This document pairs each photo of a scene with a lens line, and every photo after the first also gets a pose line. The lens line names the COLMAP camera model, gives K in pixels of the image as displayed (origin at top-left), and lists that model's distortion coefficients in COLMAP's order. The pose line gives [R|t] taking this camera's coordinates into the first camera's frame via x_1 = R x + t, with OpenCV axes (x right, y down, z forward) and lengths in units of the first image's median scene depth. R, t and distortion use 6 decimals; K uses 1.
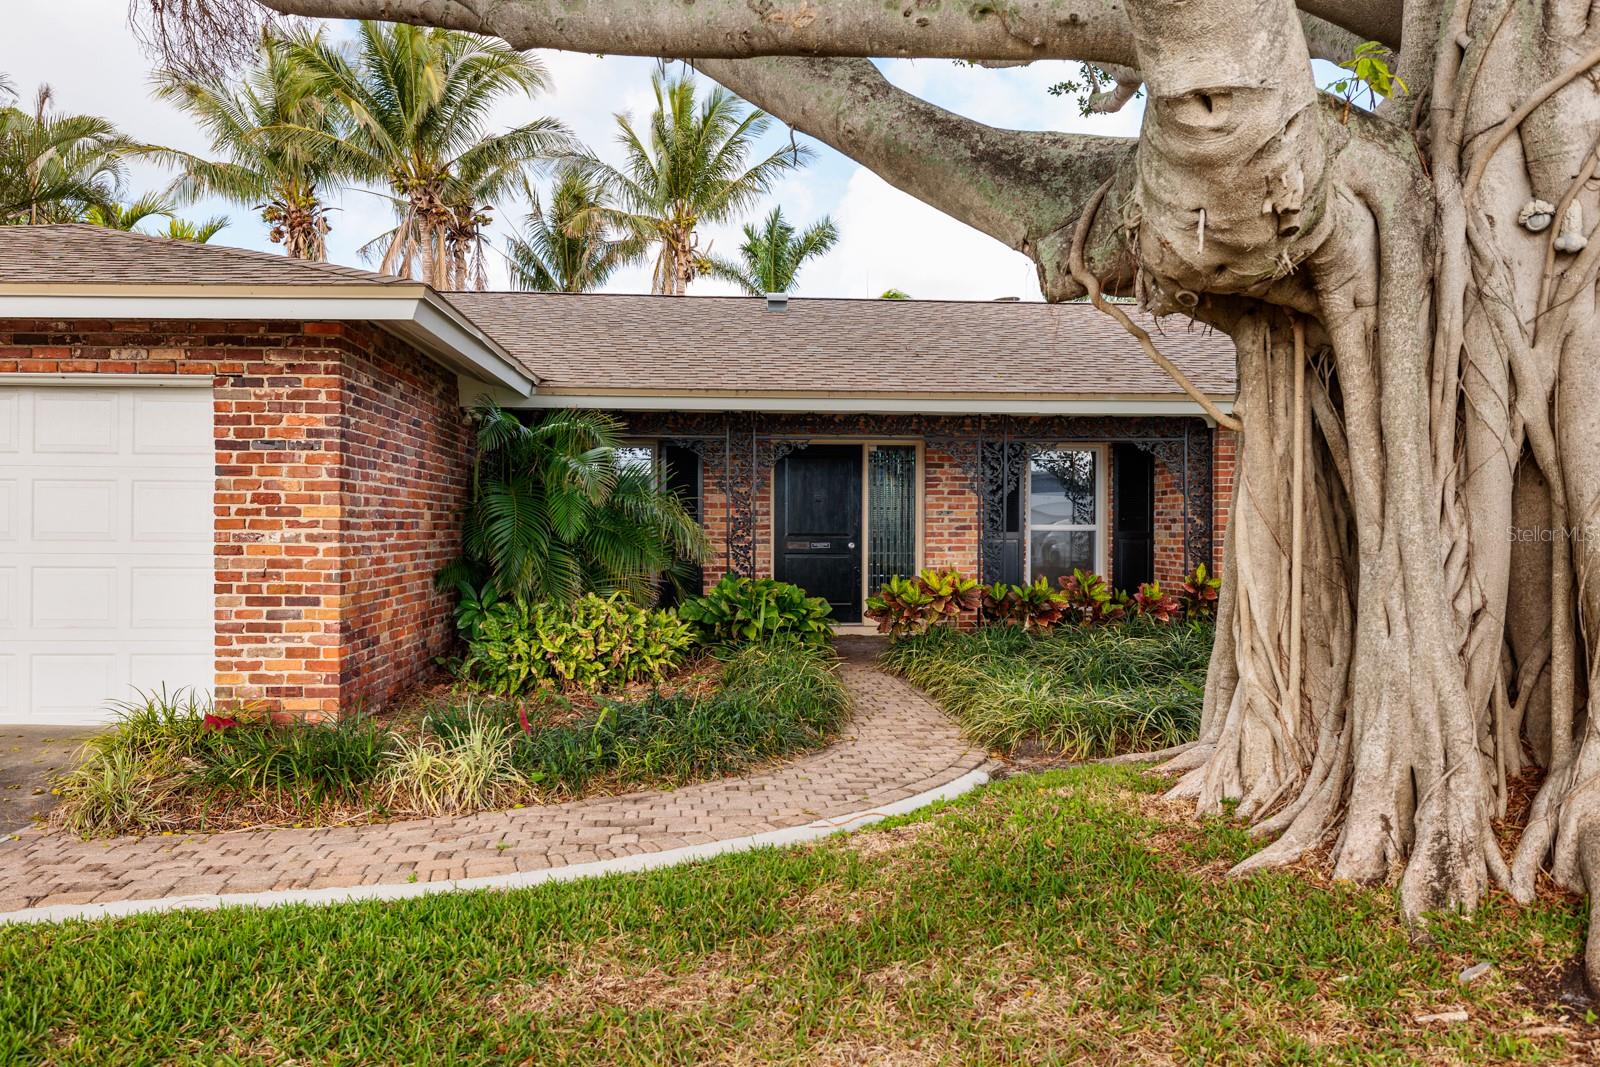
lens RADIAL K [[1148.3, 0, 795.5], [0, 1148.3, 529.9], [0, 0, 1]] dist [0.002963, 0.000971]
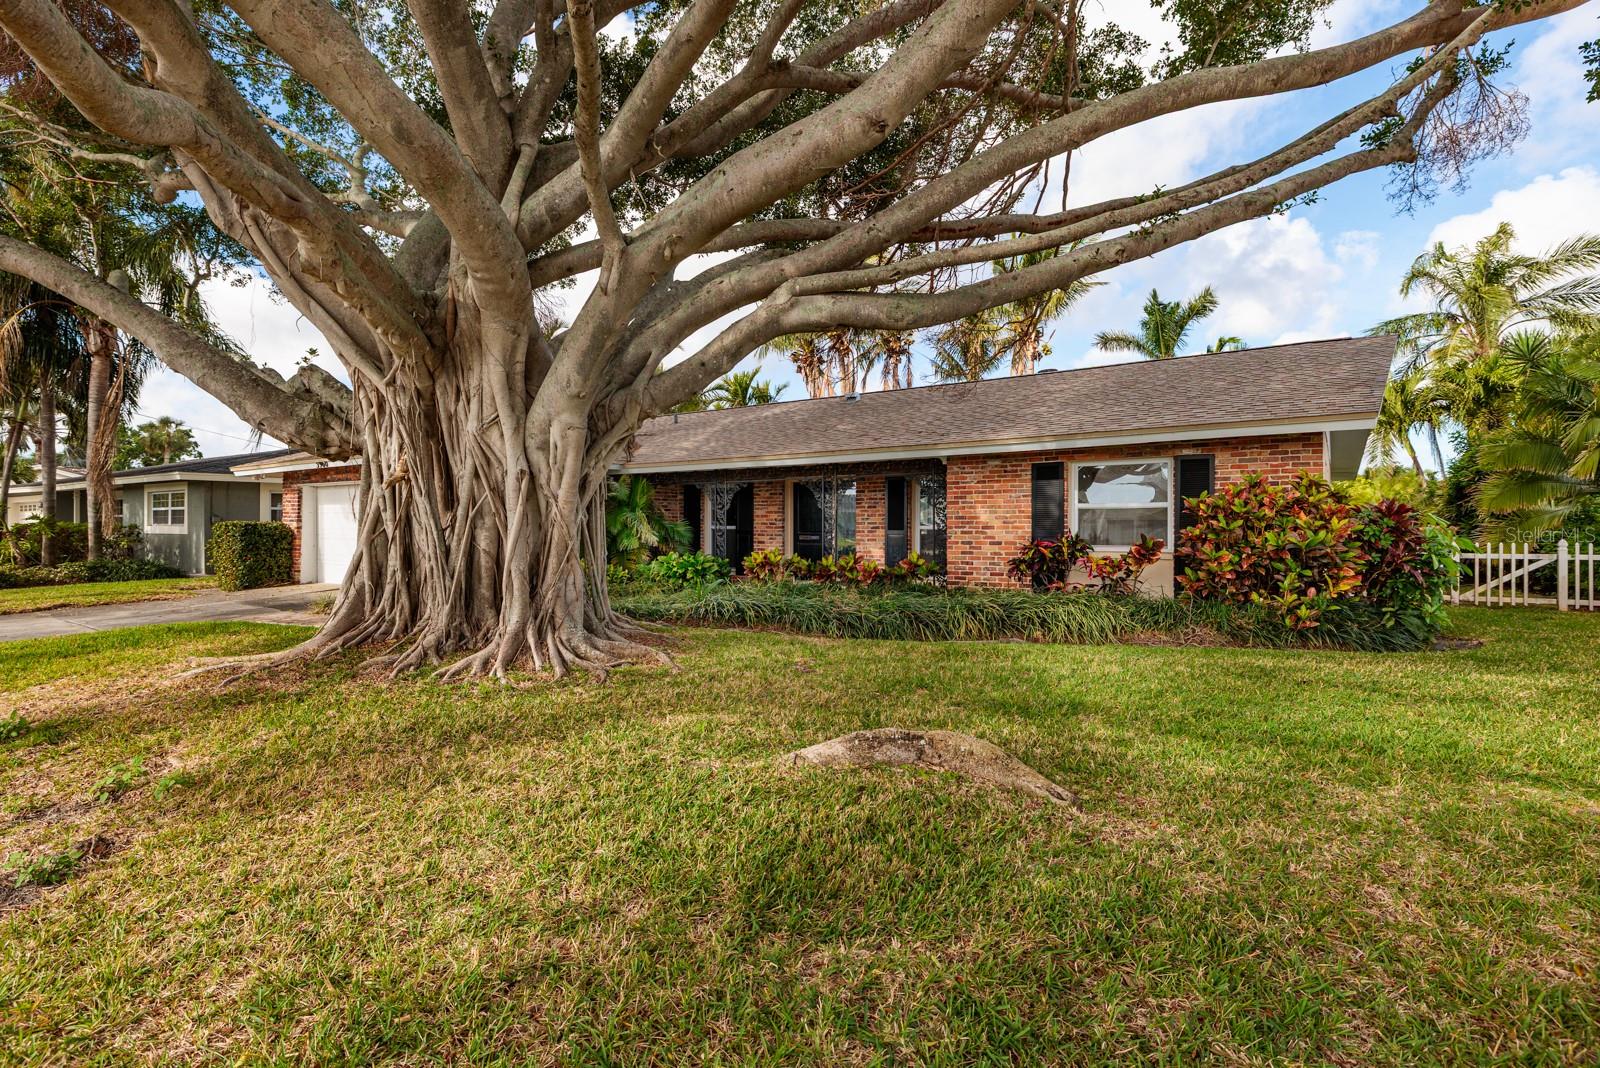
lens RADIAL K [[787.5, 0, 805.9], [0, 787.5, 534.9], [0, 0, 1]] dist [-0.012046, 0.001041]
pose [[0.777203, 0.004938, -0.629230, 0.931923], [0.001747, 0.999948, 0.010004, -0.003153], [0.629247, -0.008874, 0.777155, 0.036907]]
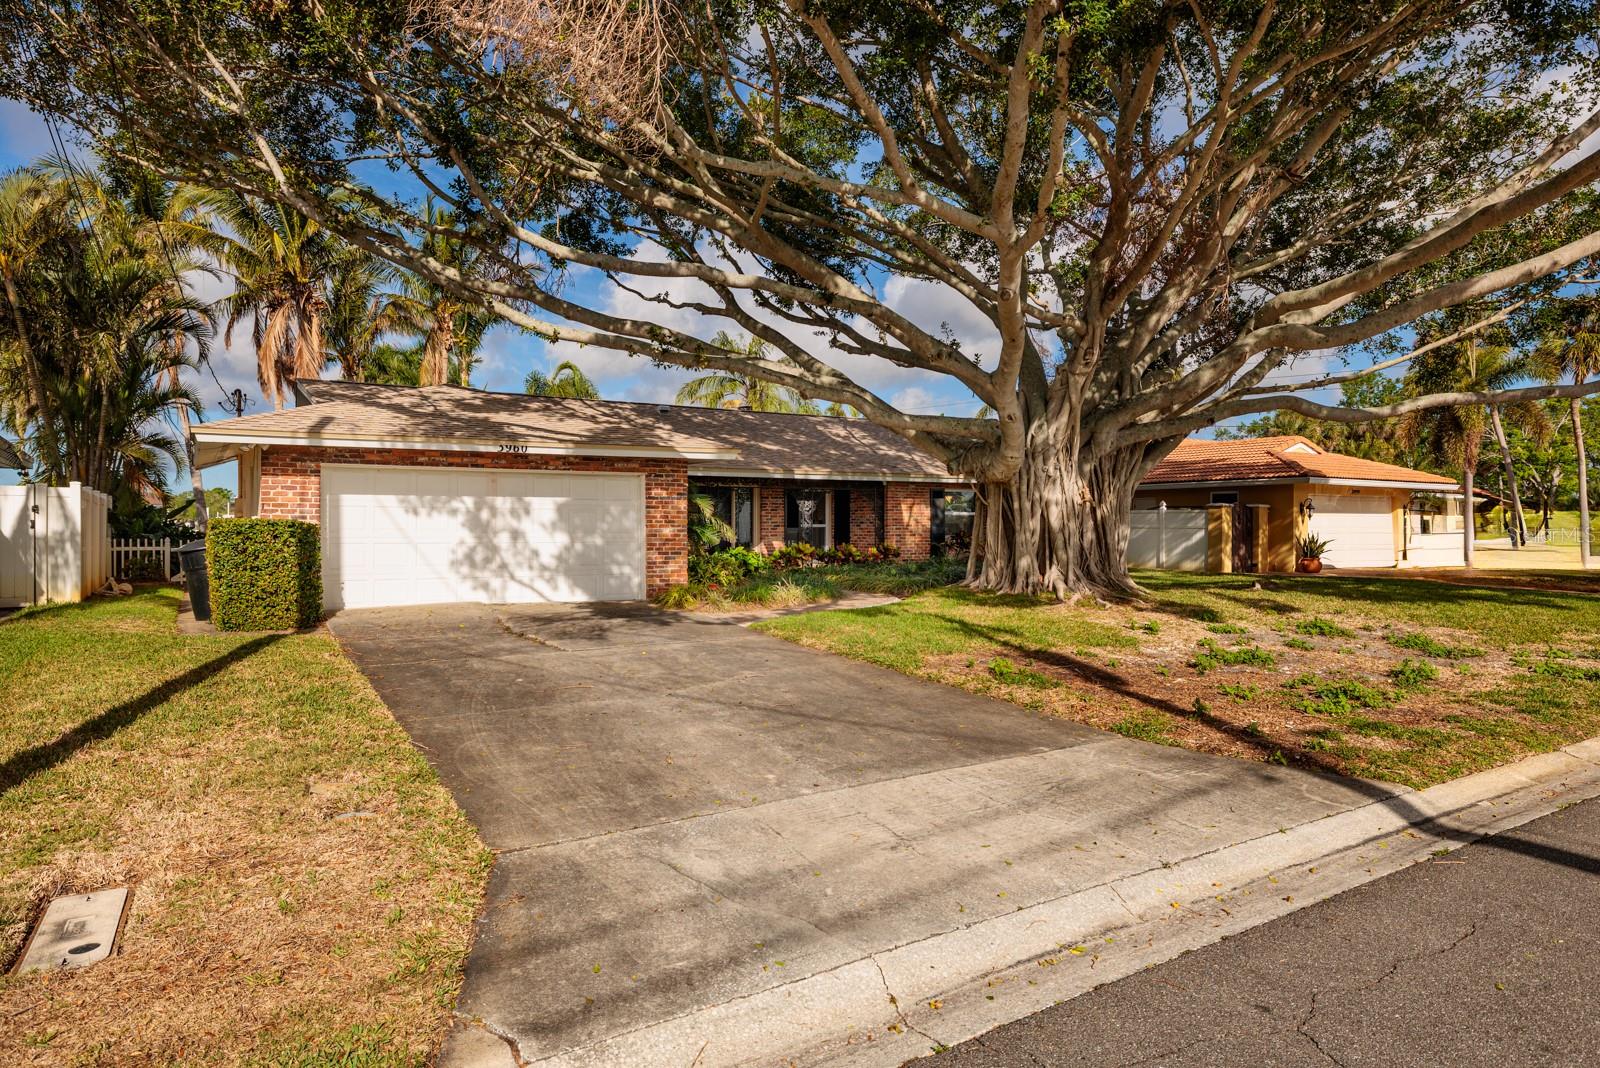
lens RADIAL K [[962.3, 0, 815.2], [0, 962.3, 541.6], [0, 0, 1]] dist [-0.010006, -0.000781]
pose [[0.879774, -0.011315, 0.475258, -0.793938], [0.002265, 0.999805, 0.019610, -0.007700], [-0.475387, -0.016176, 0.879628, -0.796862]]
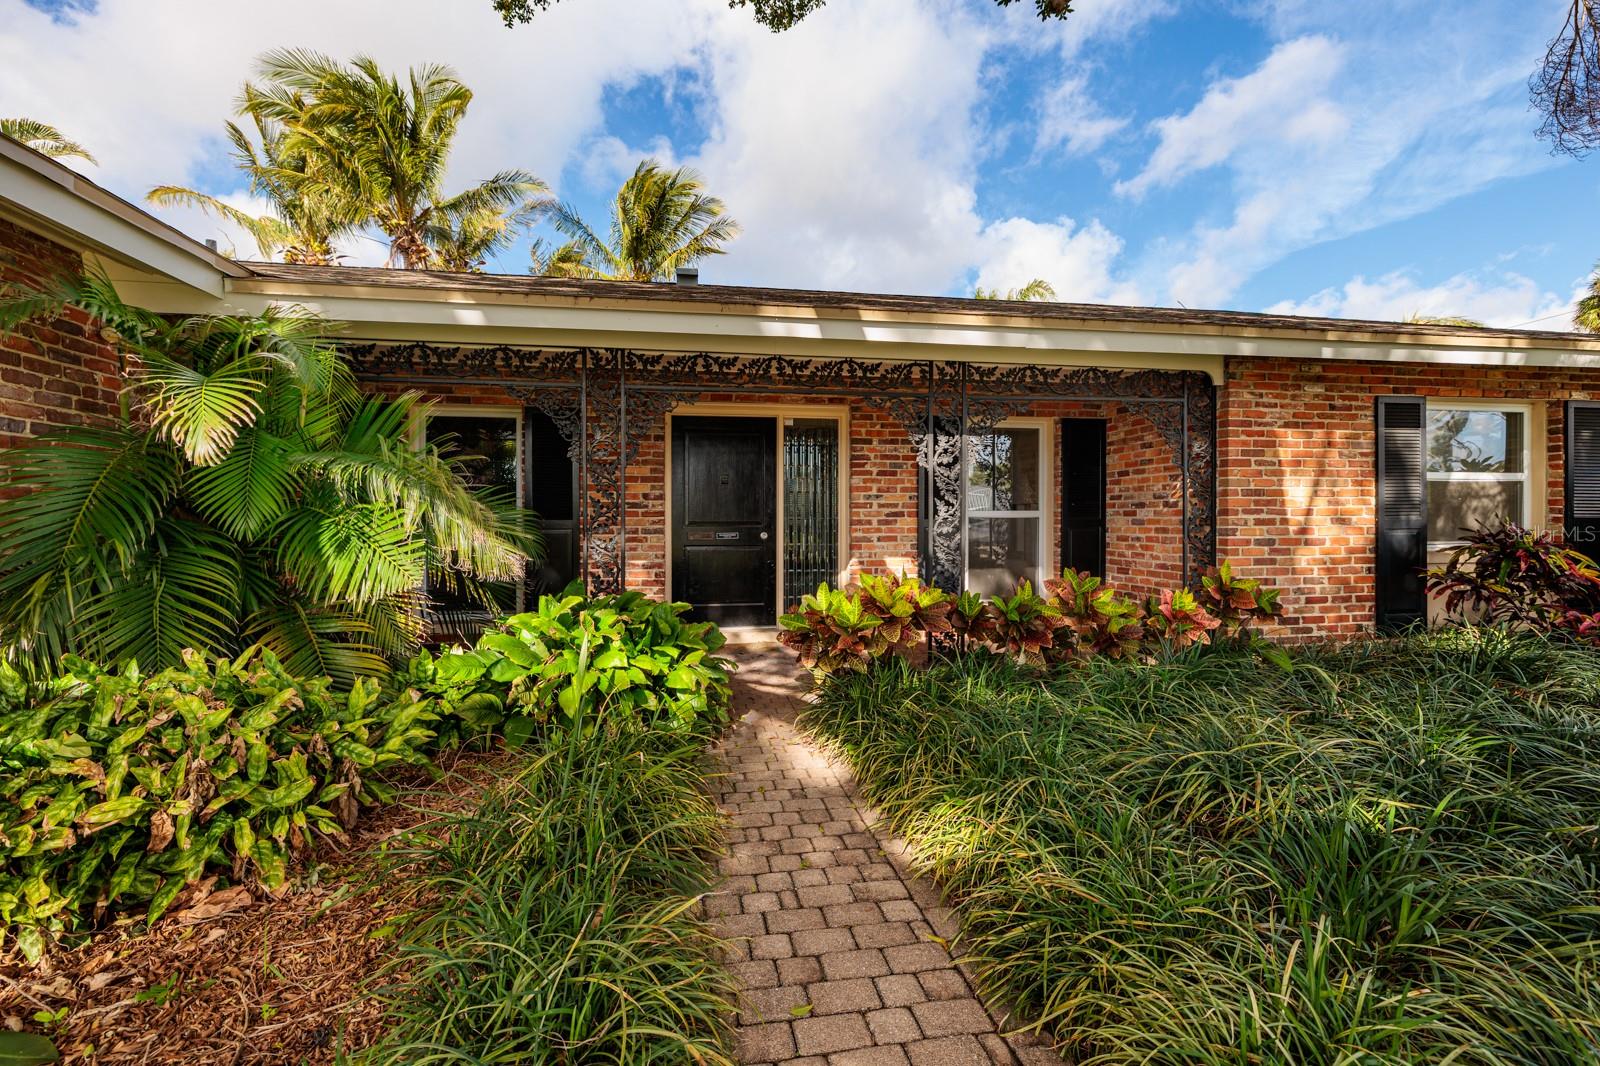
lens RADIAL K [[716.1, 0, 807.1], [0, 716.1, 528.1], [0, 0, 1]] dist [-0.003202, 0.000148]
pose [[0.995638, -0.004214, 0.093203, 0.037255], [0.003175, 0.999931, 0.011302, 0.002488], [-0.093244, -0.010957, 0.995583, 0.559943]]
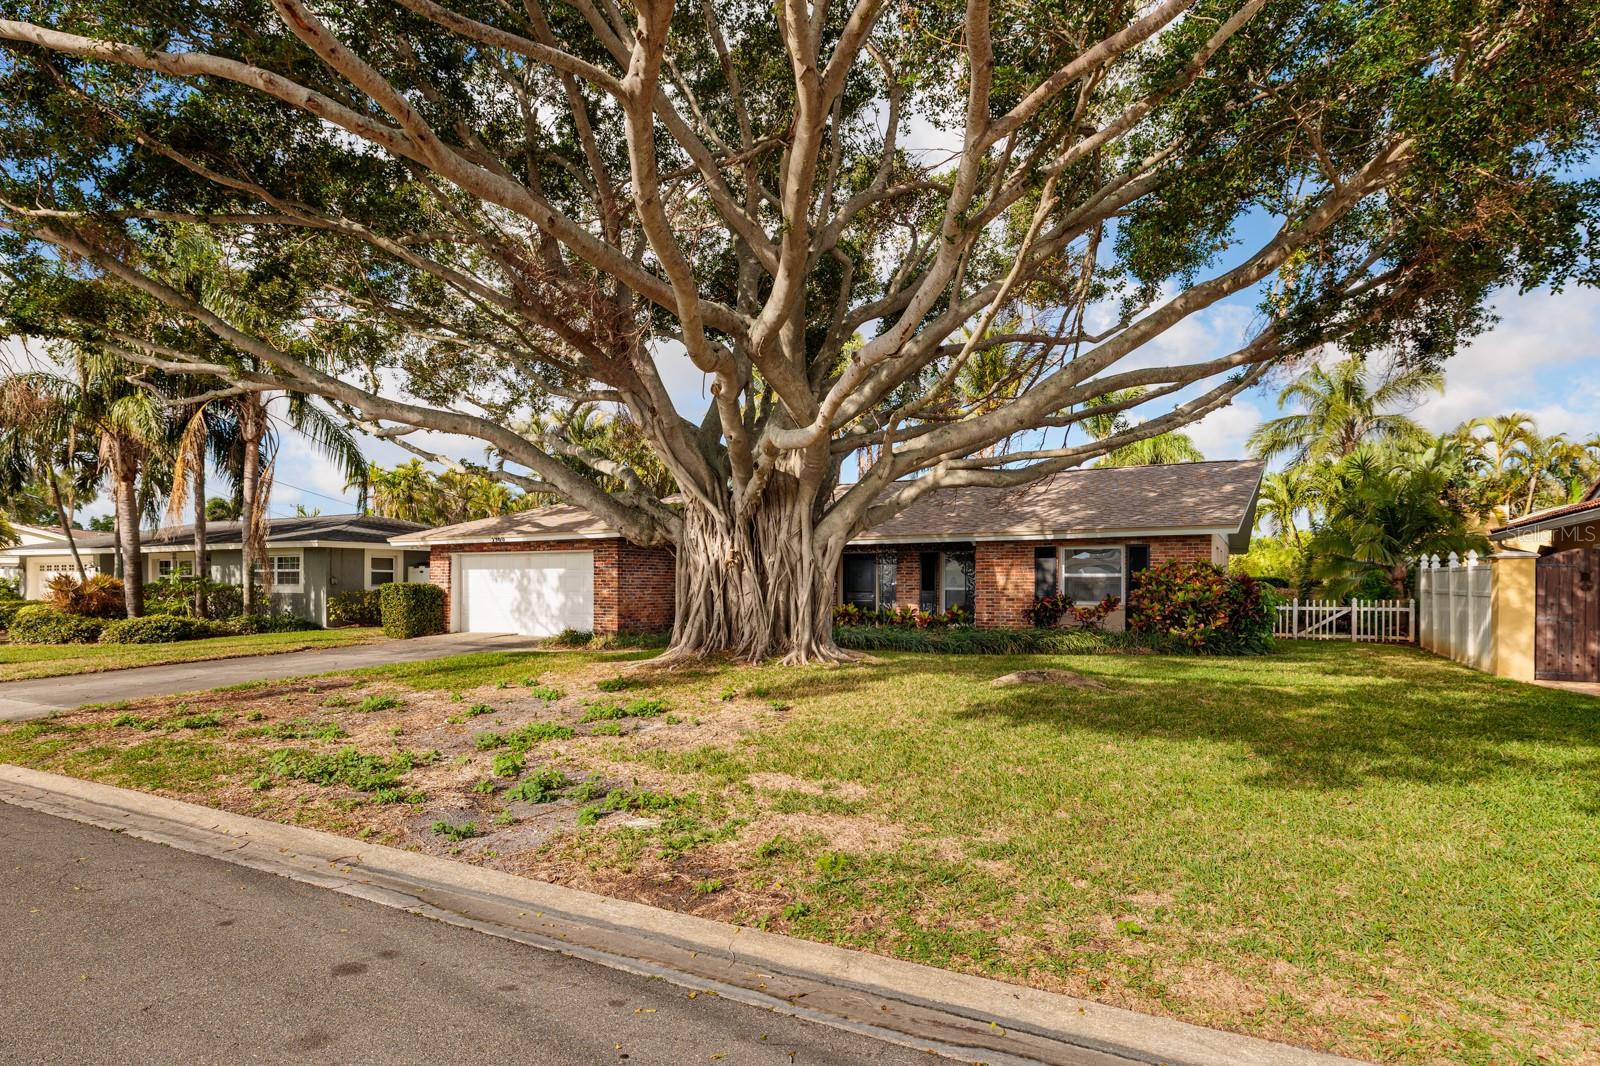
lens RADIAL K [[873.3, 0, 805.2], [0, 873.3, 607.7], [0, 0, 1]] dist [-0.028893, -0.000479]
pose [[0.842603, 0.013796, -0.538359, 1.064886], [-0.001135, 0.999715, 0.023843, -0.006384], [0.538534, -0.019479, 0.842378, -0.696800]]
